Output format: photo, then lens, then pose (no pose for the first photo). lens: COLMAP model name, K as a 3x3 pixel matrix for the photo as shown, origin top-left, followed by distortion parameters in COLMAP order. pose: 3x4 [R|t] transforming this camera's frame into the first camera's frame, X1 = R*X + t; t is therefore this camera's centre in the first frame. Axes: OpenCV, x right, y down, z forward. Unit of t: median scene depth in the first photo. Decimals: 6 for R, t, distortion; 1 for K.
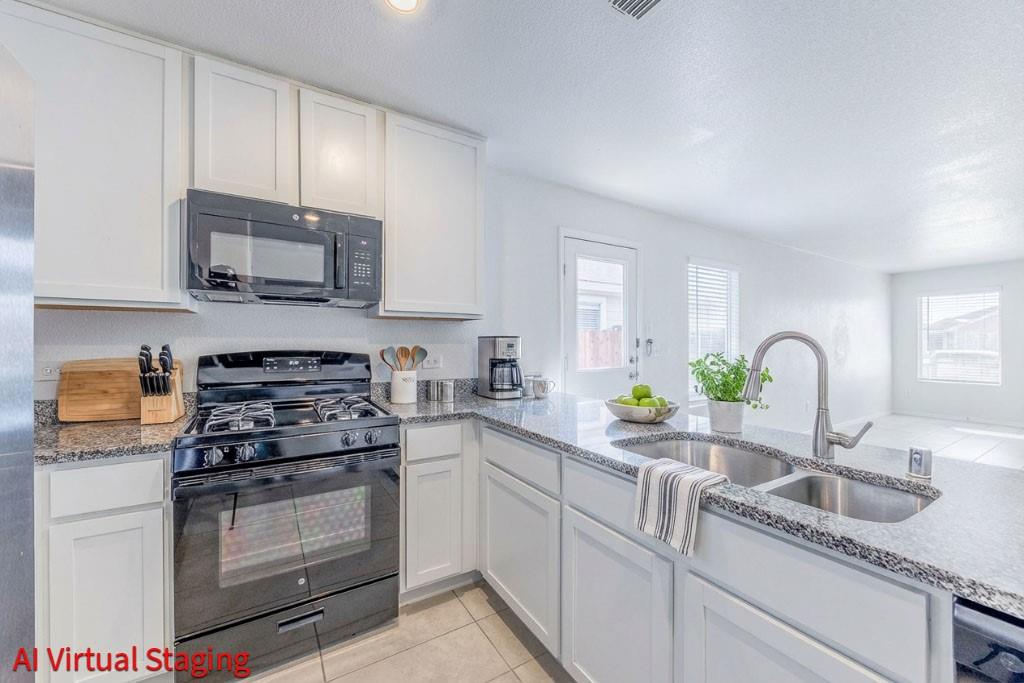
lens RADIAL K [[394.4, 0, 514.1], [0, 394.4, 342.5], [0, 0, 1]] dist [0.000029, -0.000724]
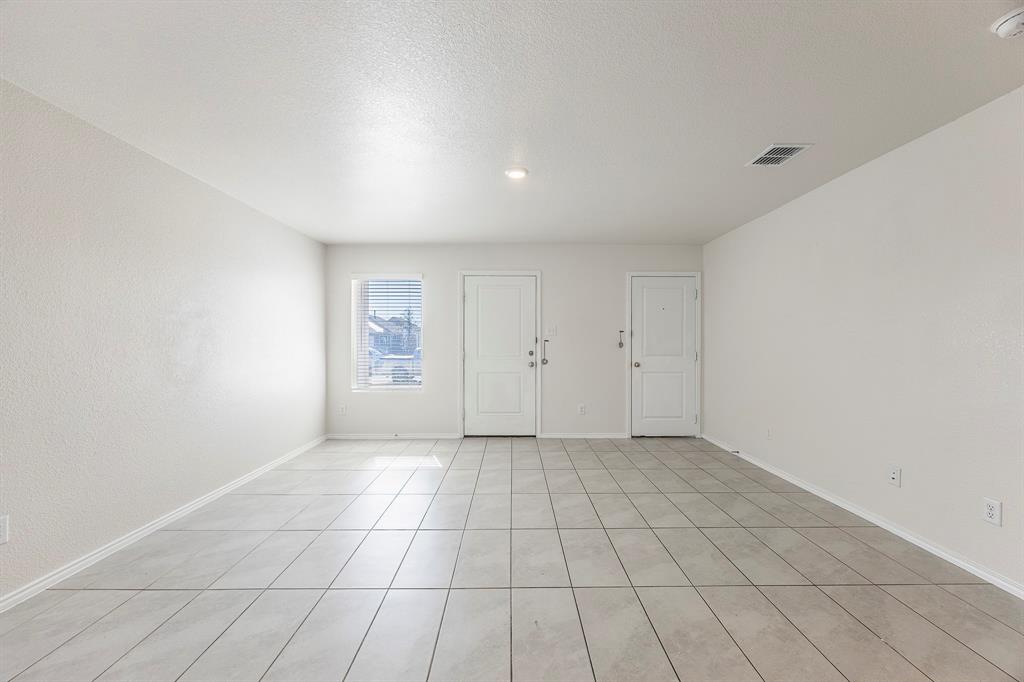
lens RADIAL K [[394.4, 0, 516.5], [0, 394.4, 345.6], [0, 0, 1]] dist [0.000029, -0.000724]
pose [[0.517187, -0.007510, 0.855840, 1.901574], [-0.001383, 0.999953, 0.009610, 0.007493], [-0.855872, -0.006154, 0.517152, 1.208862]]
